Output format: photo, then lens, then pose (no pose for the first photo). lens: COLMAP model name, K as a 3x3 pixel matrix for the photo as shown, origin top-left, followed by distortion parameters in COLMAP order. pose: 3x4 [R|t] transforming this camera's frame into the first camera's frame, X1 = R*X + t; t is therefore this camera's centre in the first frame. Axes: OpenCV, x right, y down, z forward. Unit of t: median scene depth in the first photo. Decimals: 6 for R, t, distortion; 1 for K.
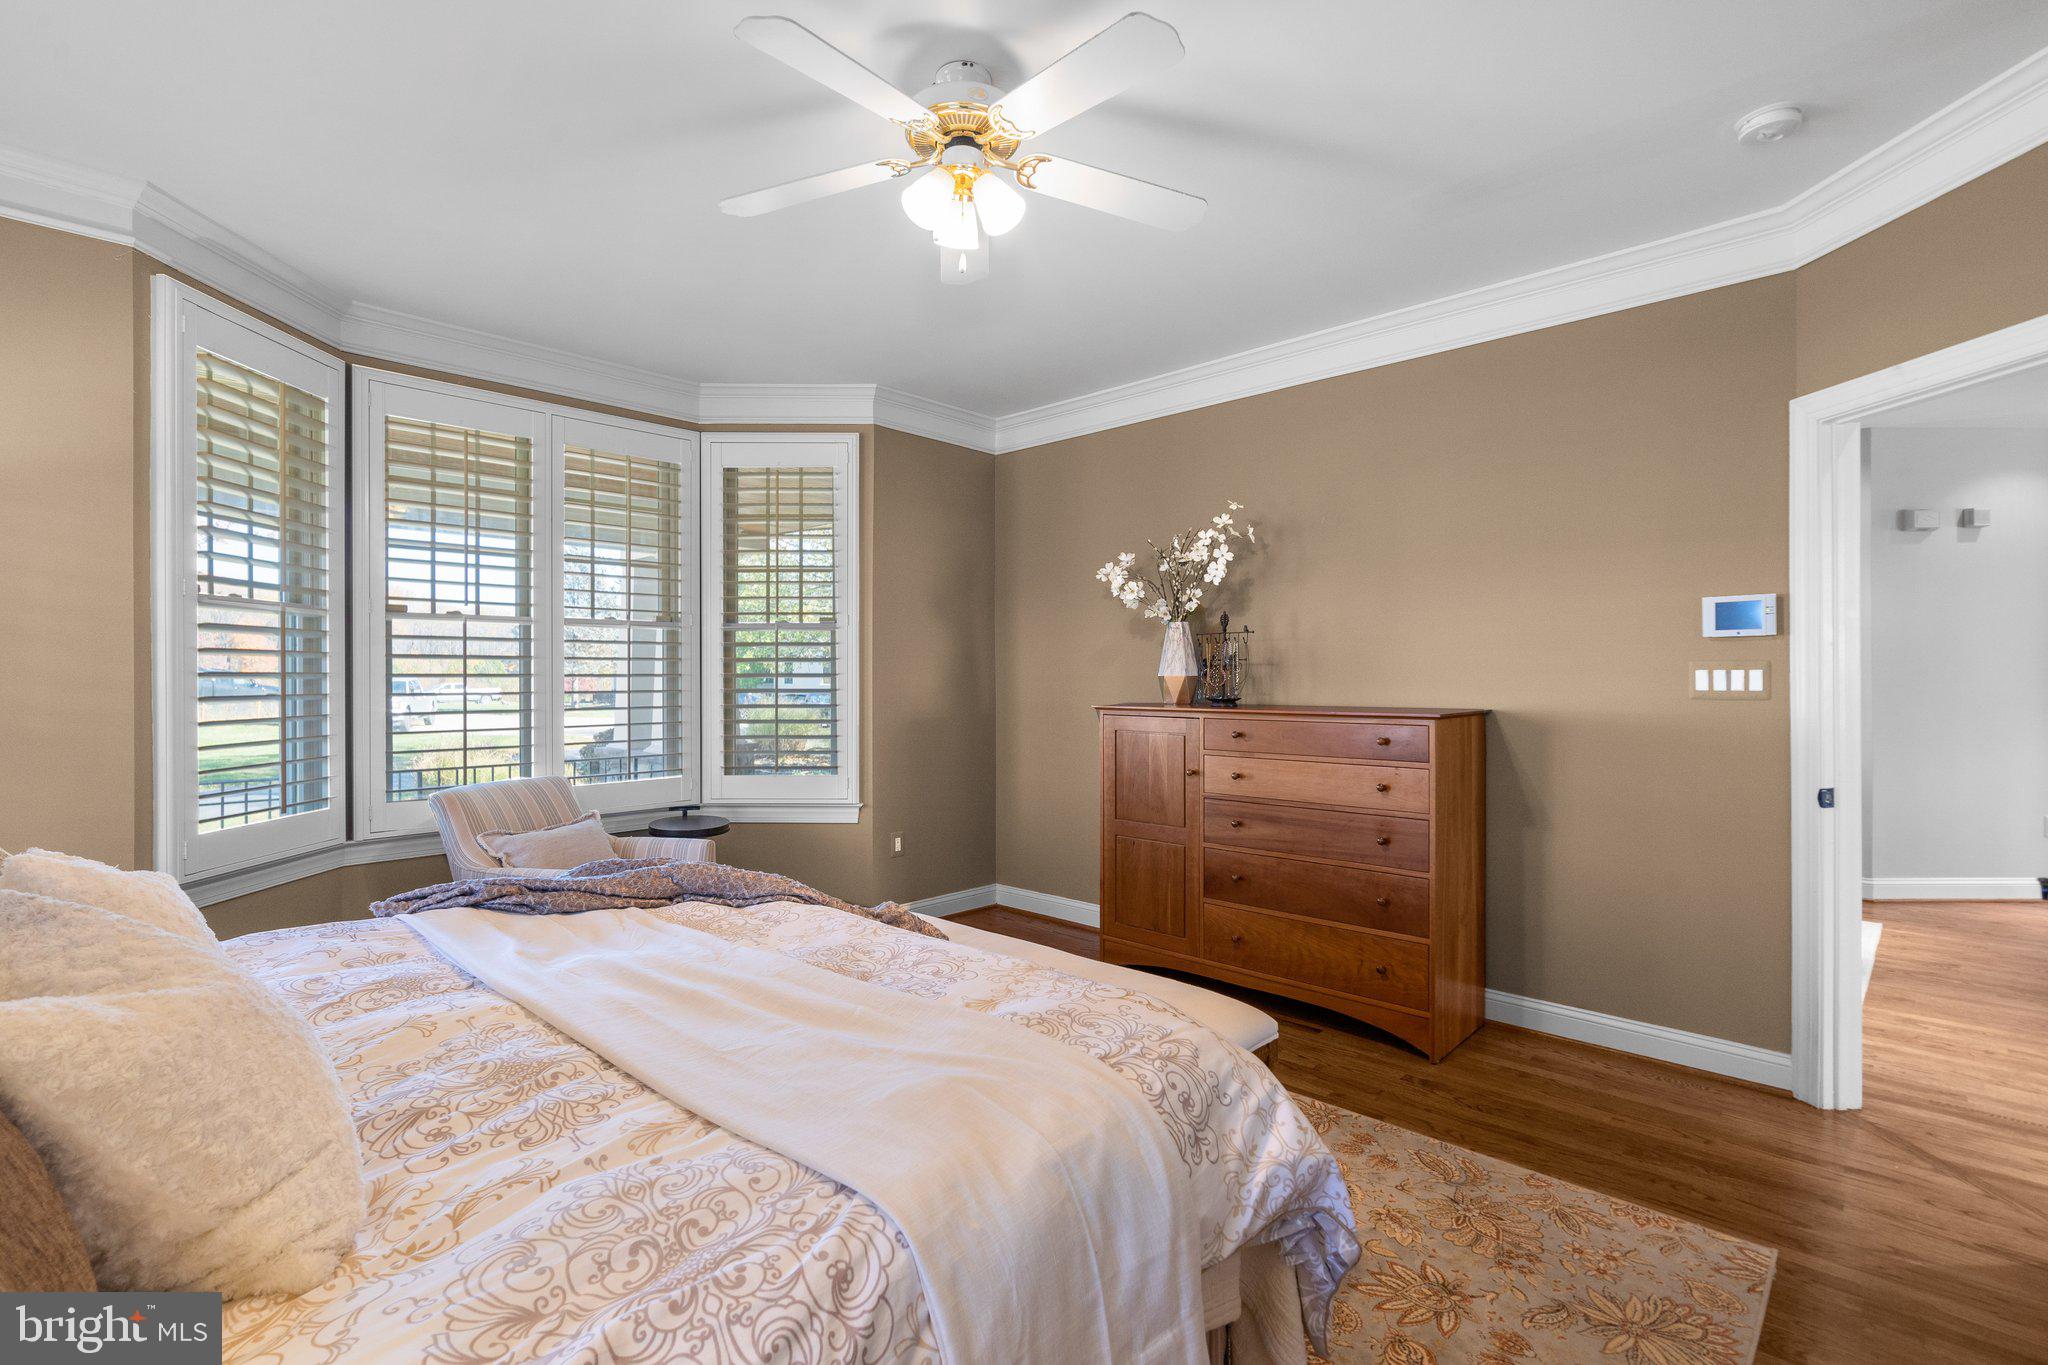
lens RADIAL K [[941.3, 0, 1022.7], [0, 941.3, 674.6], [0, 0, 1]] dist [-0.001466, -0.000013]
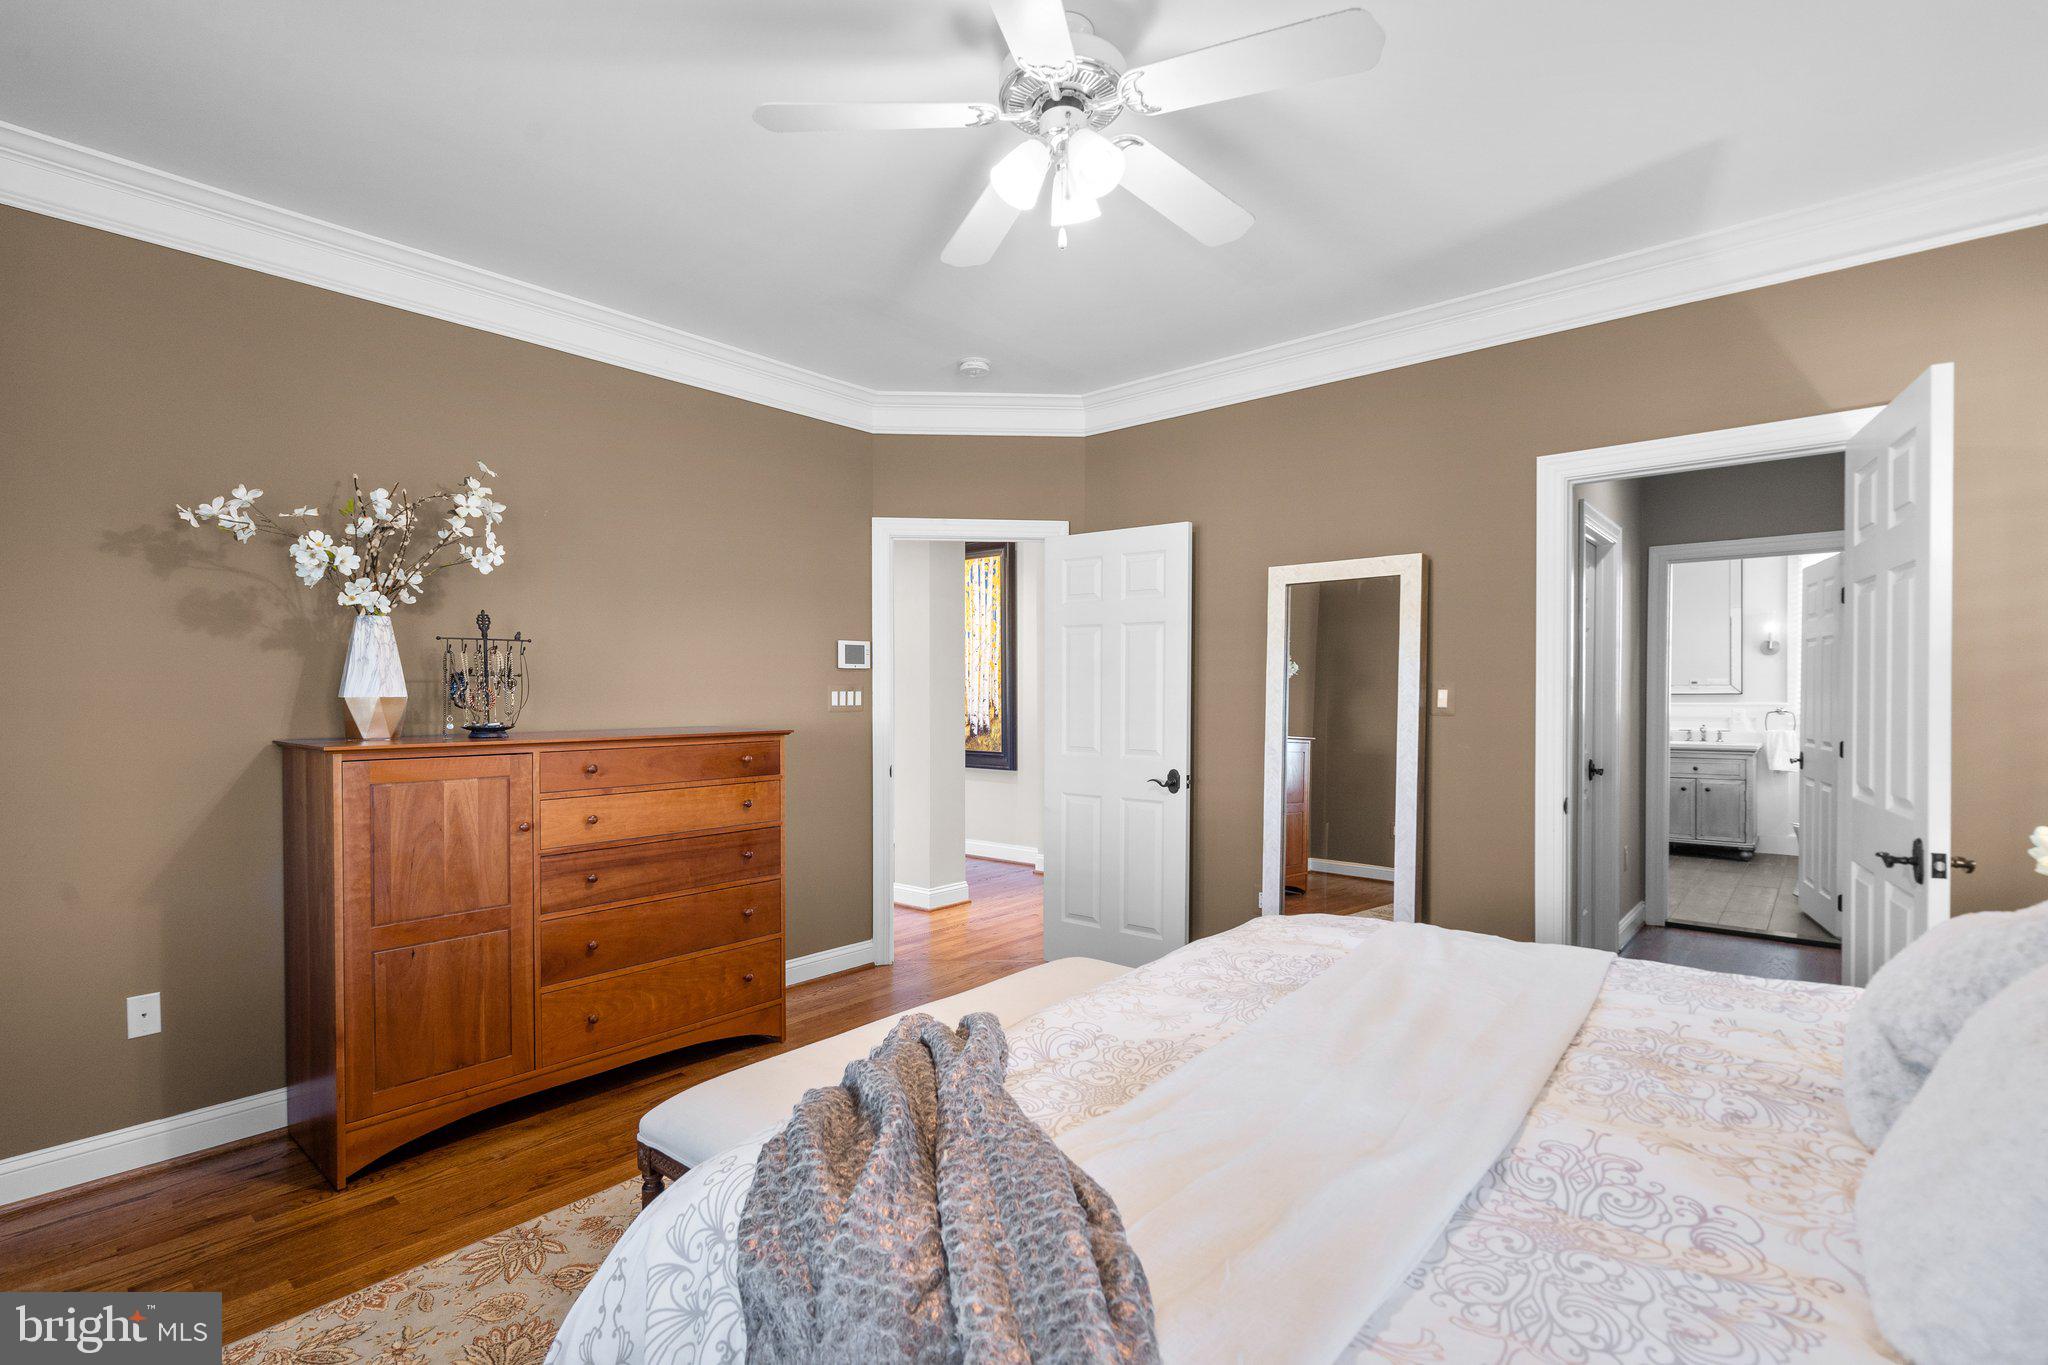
lens RADIAL K [[939.5, 0, 1020.8], [0, 939.5, 699.4], [0, 0, 1]] dist [-0.001322, -0.000390]
pose [[-0.046493, -0.006520, 0.998897, -0.712412], [-0.000603, 0.999979, 0.006499, -0.002075], [-0.998918, -0.000300, -0.046496, 0.794536]]
